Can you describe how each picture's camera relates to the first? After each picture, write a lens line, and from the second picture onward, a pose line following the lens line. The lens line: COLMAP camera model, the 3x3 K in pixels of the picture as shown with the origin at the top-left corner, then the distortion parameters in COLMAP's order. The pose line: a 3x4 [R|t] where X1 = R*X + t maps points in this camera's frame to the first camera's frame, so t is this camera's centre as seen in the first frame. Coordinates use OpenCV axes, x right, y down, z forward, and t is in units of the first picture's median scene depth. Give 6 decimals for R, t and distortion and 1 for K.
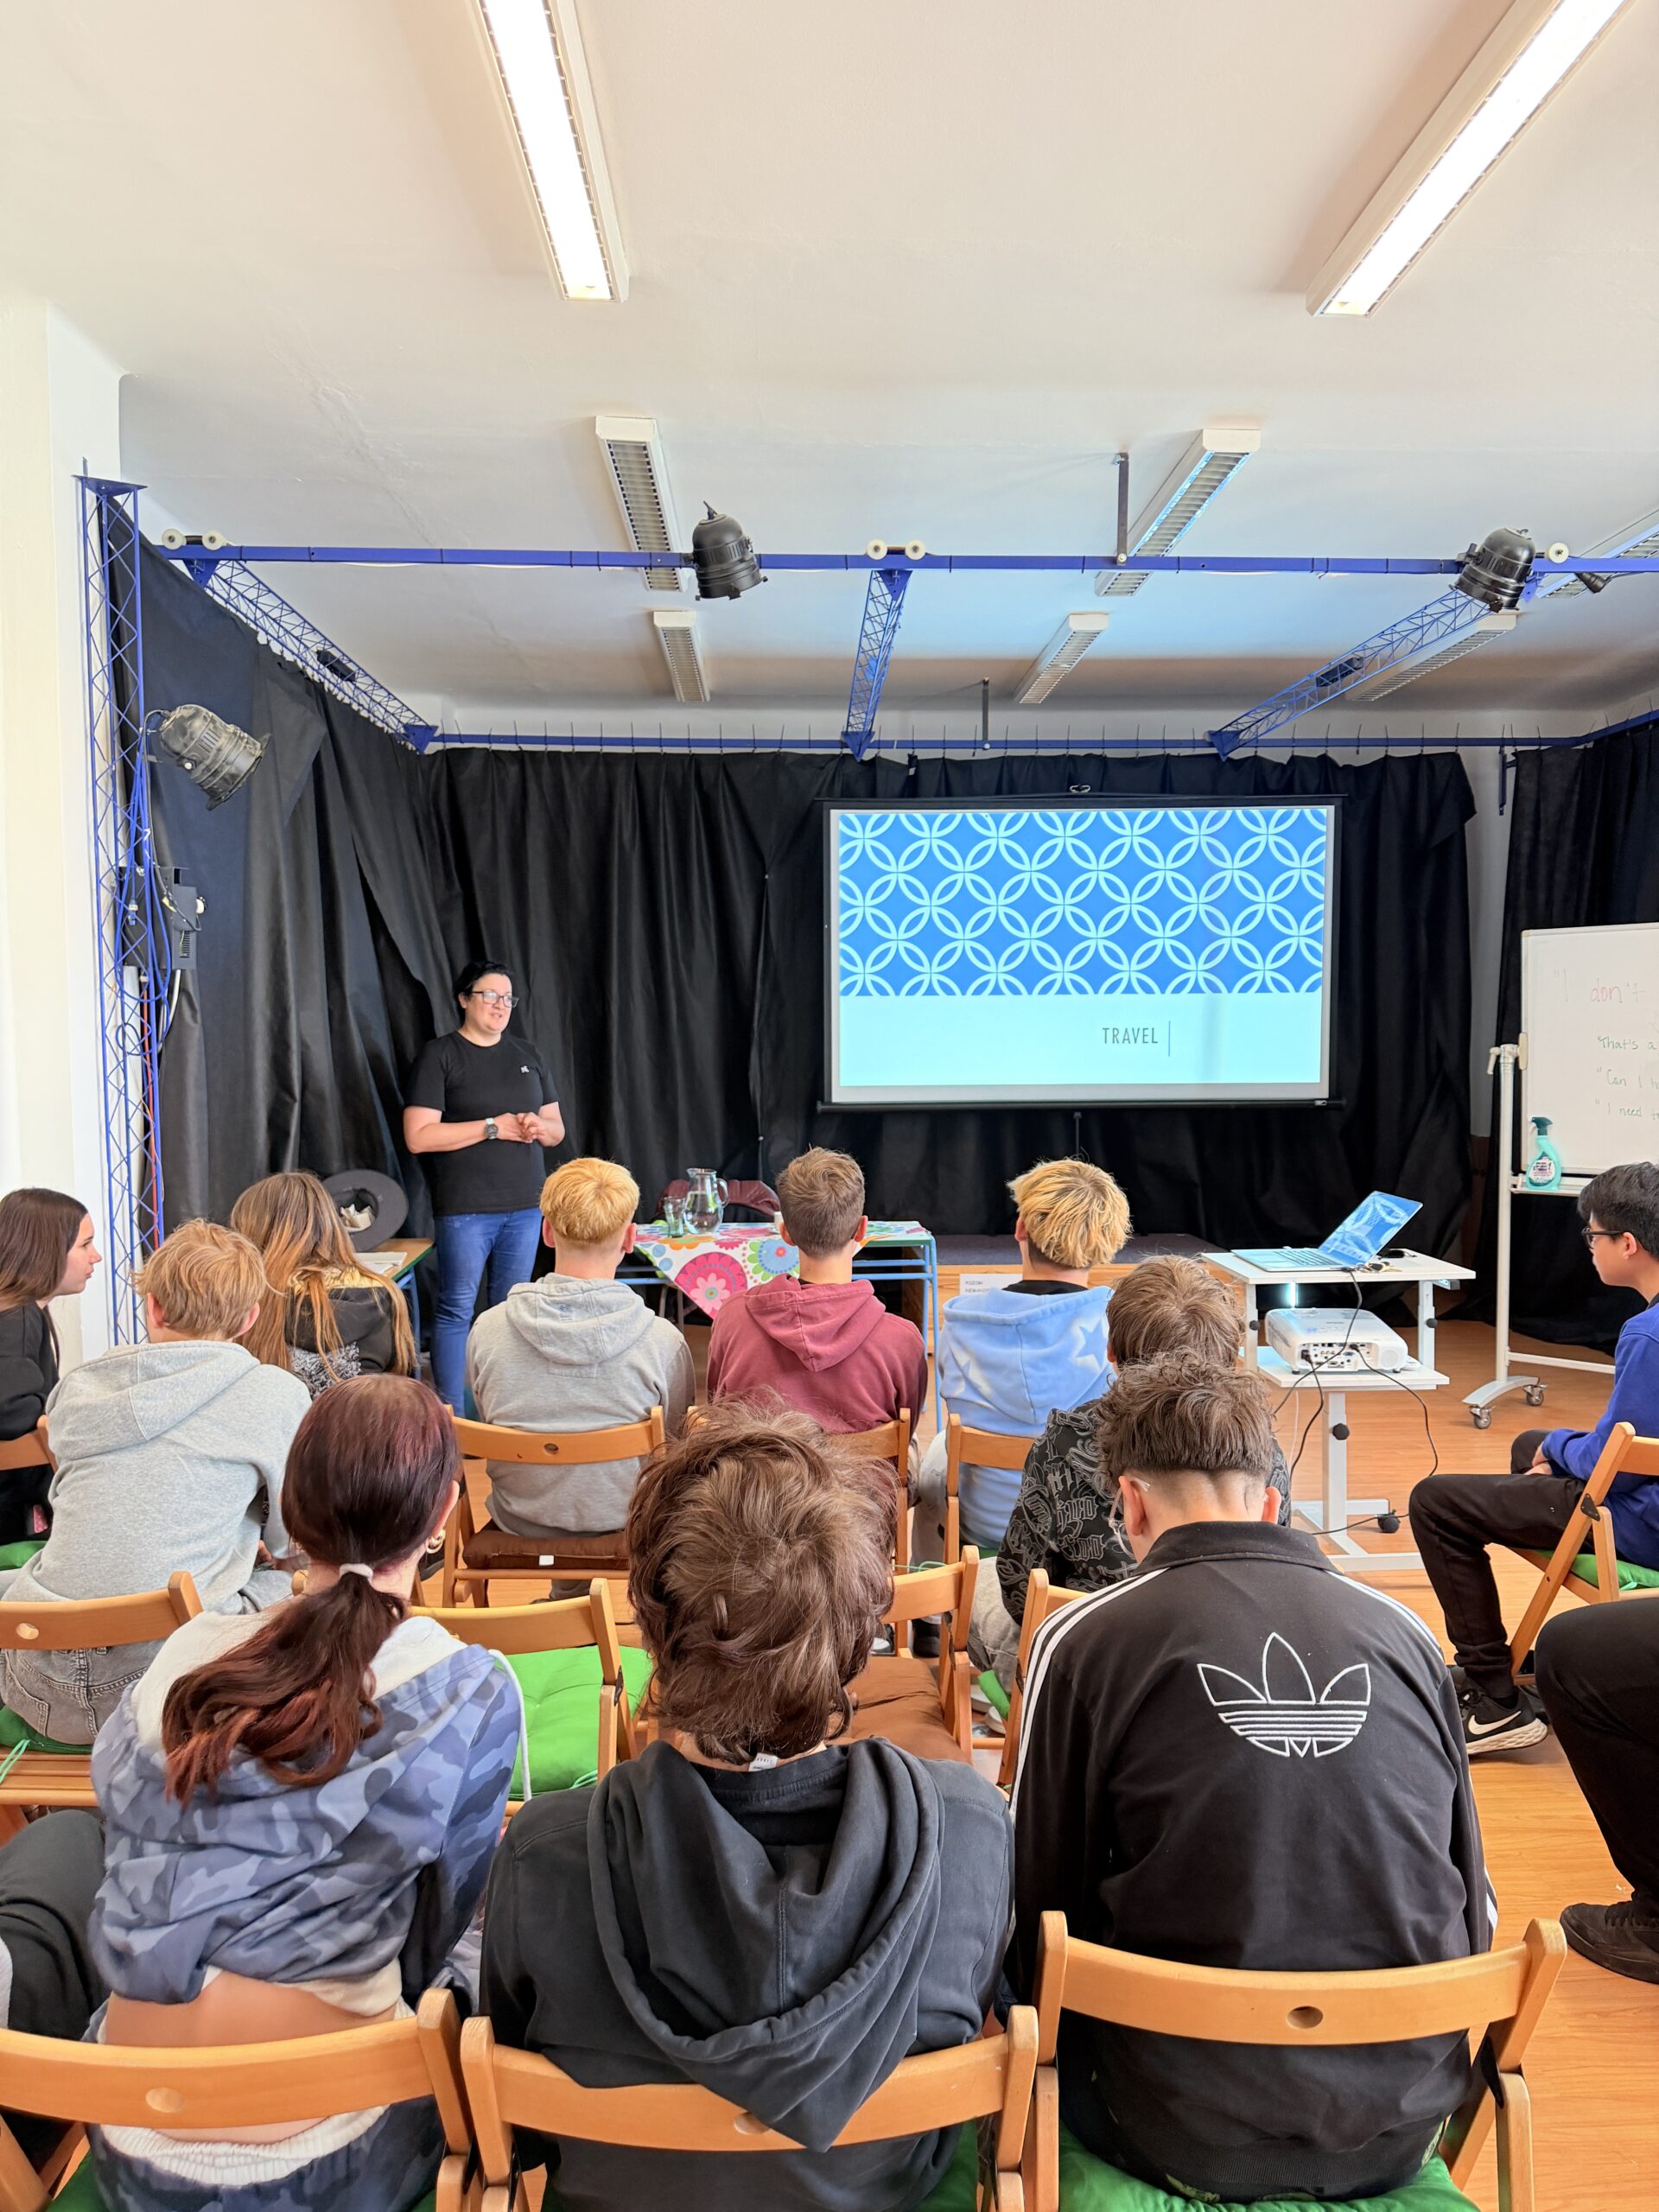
lens RADIAL K [[1511.9, 0, 861.5], [0, 1511.9, 1125.6], [0, 0, 1]] dist [0.019061, -0.024082]
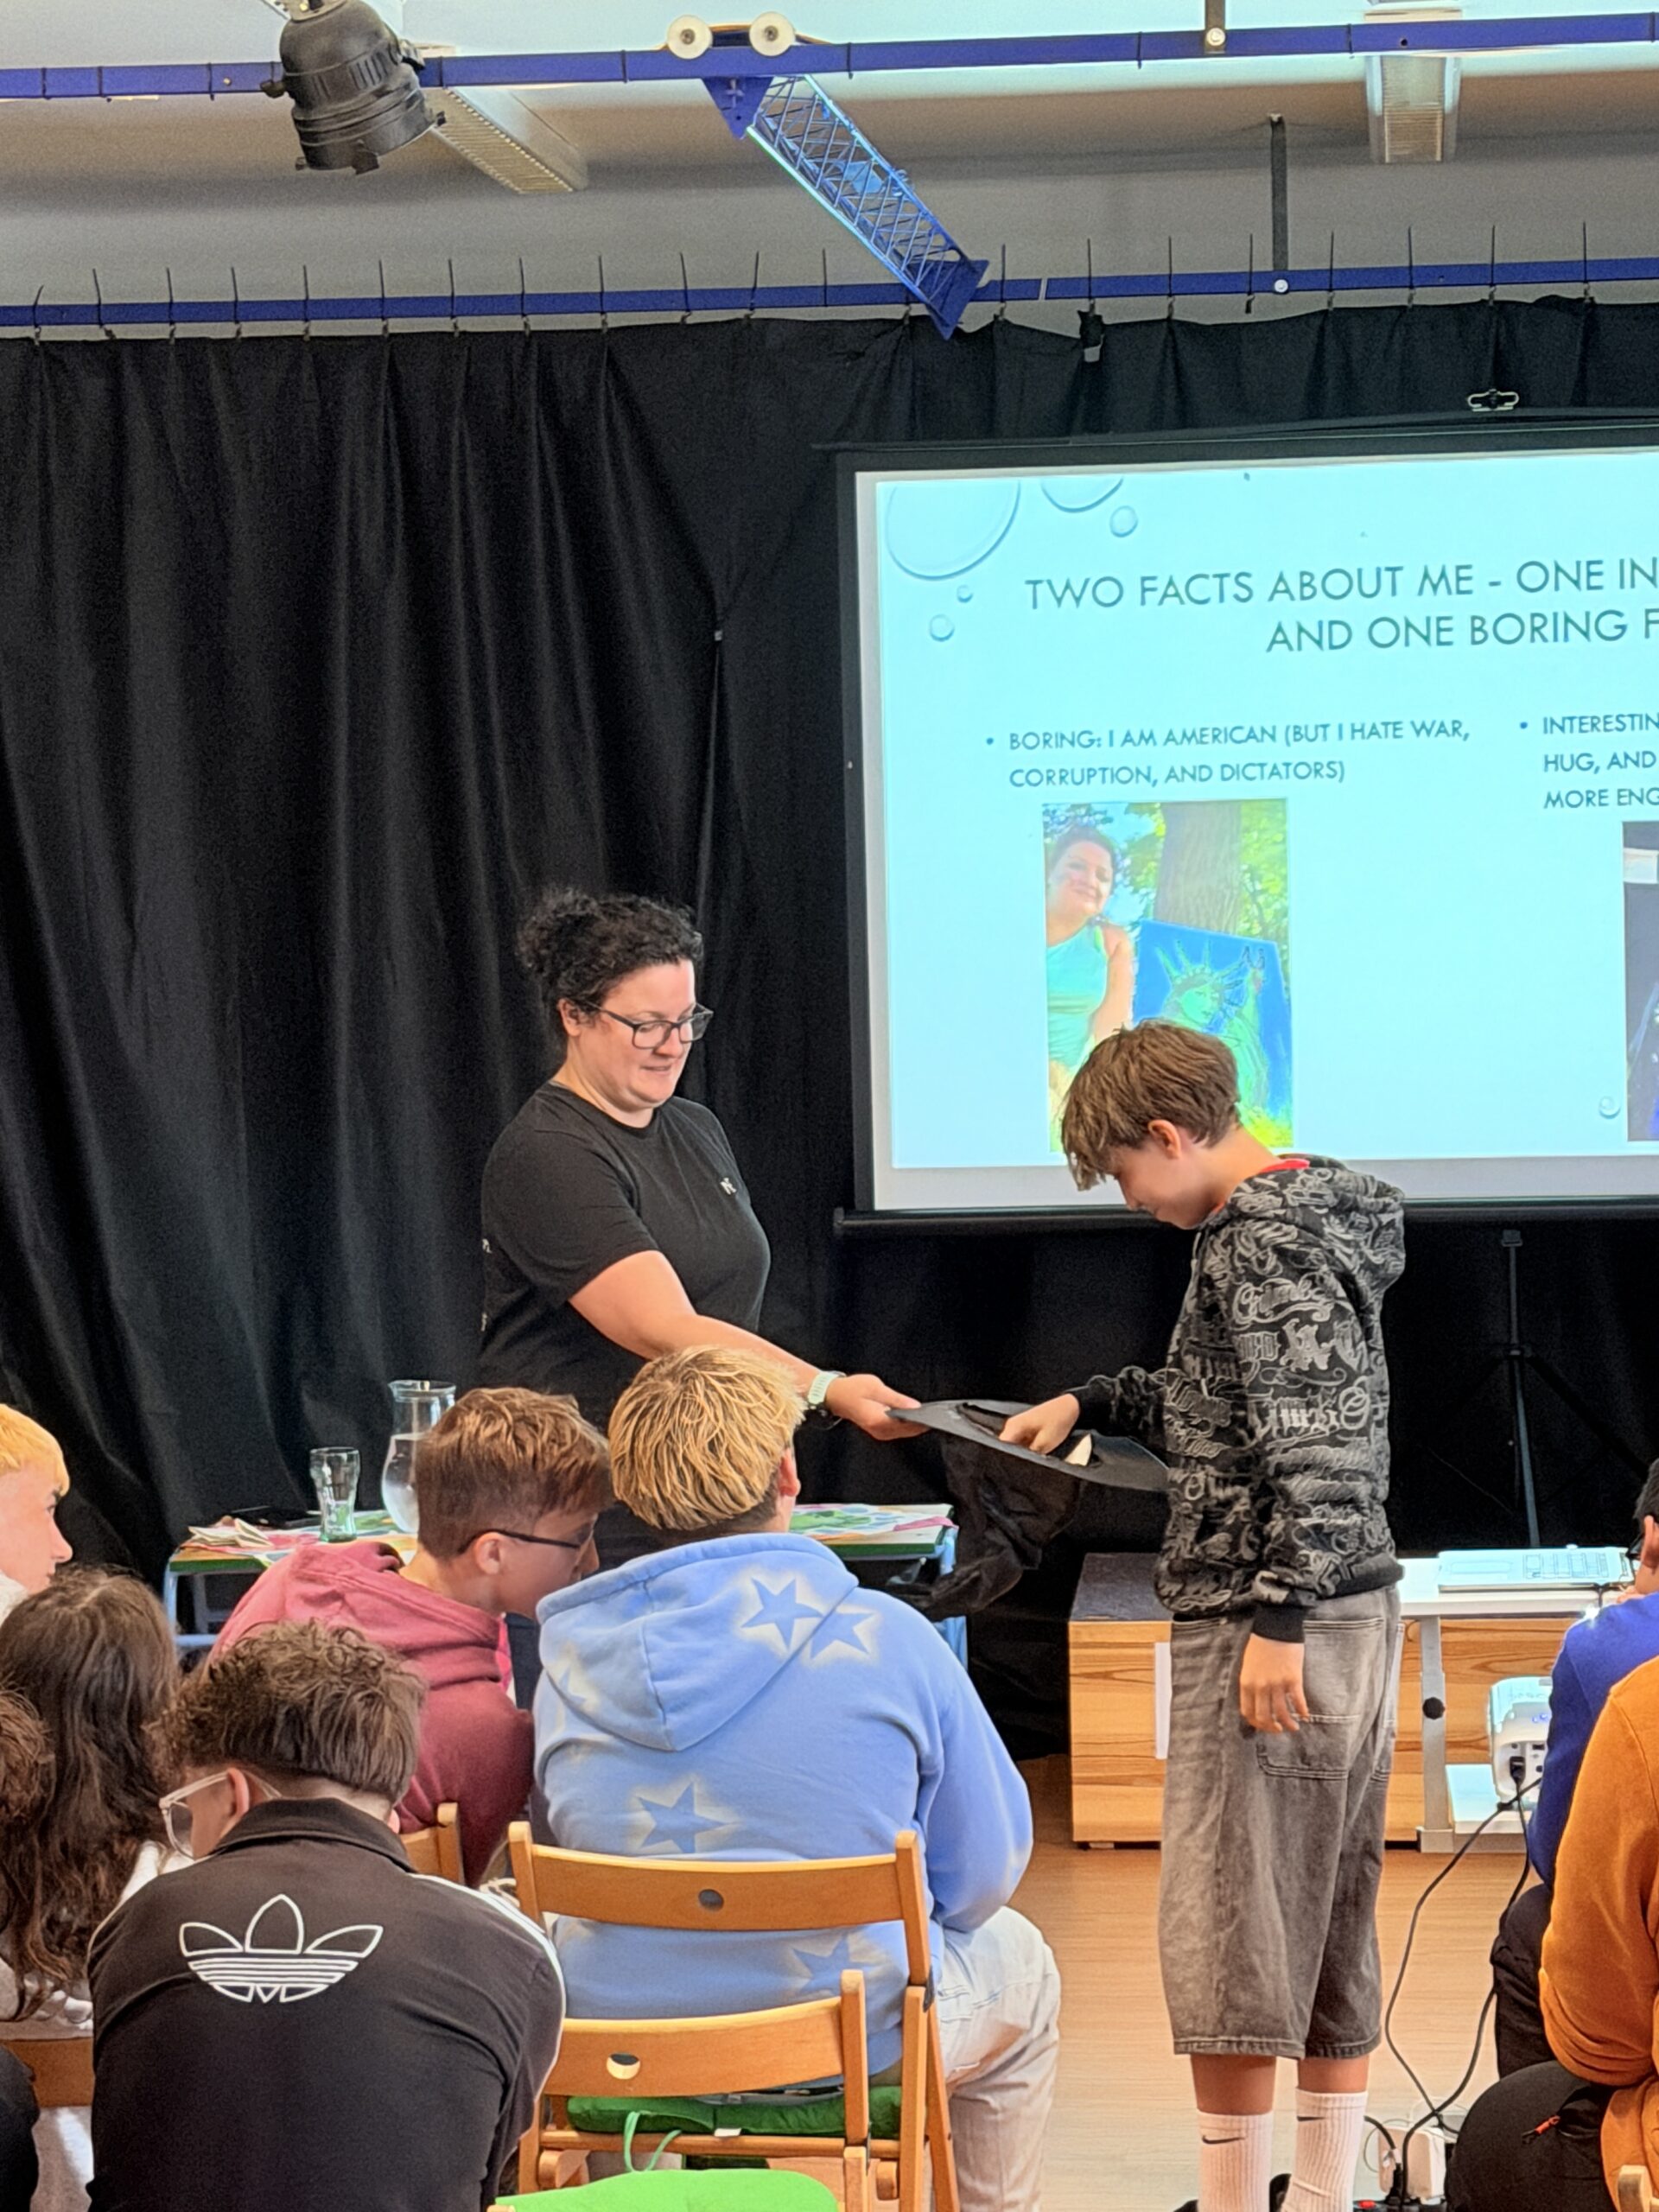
lens RADIAL K [[5135.3, 0, 816.8], [0, 5135.3, 1098.2], [0, 0, 1]] dist [0.081507, 0.000000]
pose [[0.987862, -0.007592, -0.155145, 0.170627], [0.003371, 0.999617, -0.027455, -0.007491], [0.155295, 0.026599, 0.987510, -0.316958]]
